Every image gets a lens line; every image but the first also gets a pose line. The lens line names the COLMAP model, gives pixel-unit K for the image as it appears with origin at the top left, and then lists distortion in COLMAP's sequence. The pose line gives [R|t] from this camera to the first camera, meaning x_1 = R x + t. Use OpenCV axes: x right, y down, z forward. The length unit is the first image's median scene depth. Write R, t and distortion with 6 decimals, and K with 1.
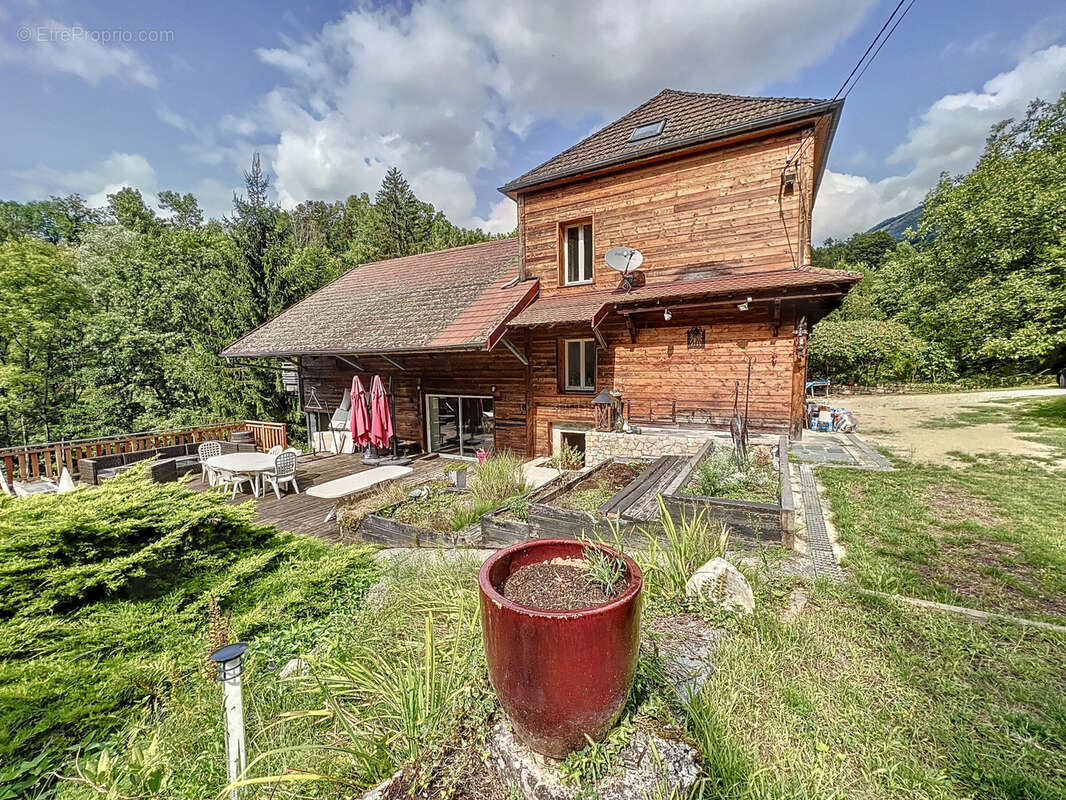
lens RADIAL K [[428.4, 0, 533.0], [0, 428.4, 400.0], [0, 0, 1]] dist [0.000893, -0.000306]
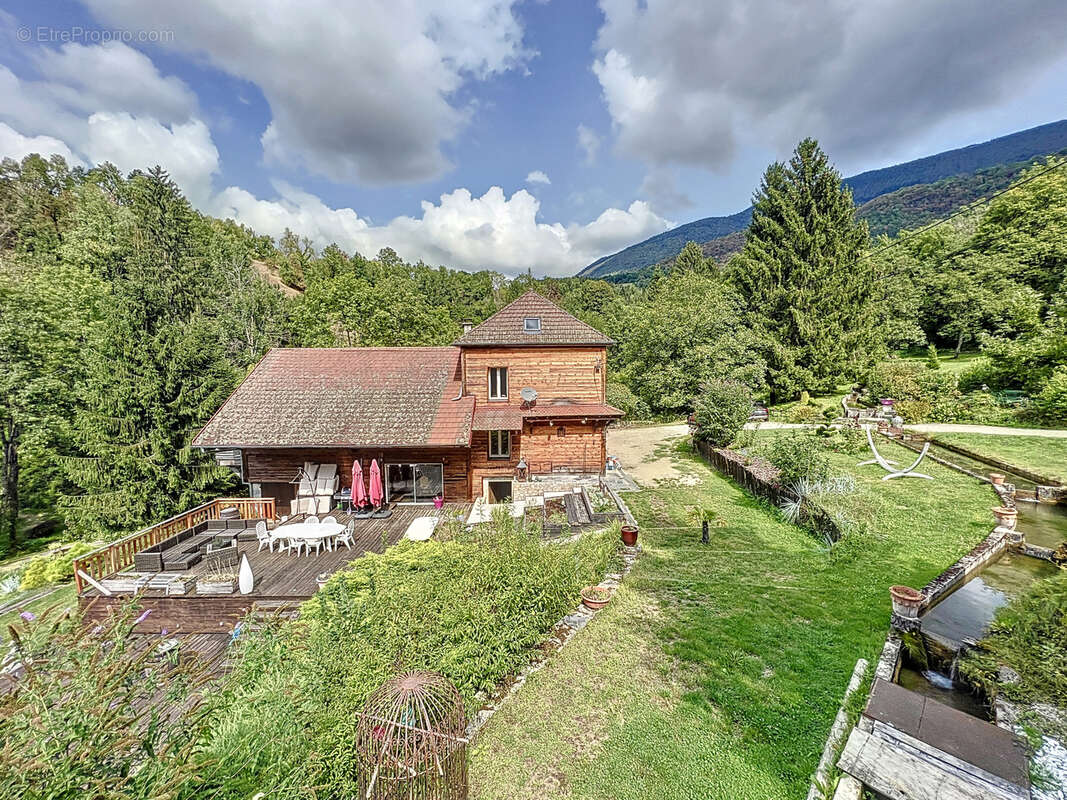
lens RADIAL K [[428.8, 0, 533.5], [0, 428.8, 400.0], [0, 0, 1]] dist [0.000893, -0.000306]
pose [[0.868463, -0.034158, 0.494576, -0.651170], [0.039702, 0.999211, -0.000704, -0.258677], [-0.494162, 0.020247, 0.869134, -0.641855]]
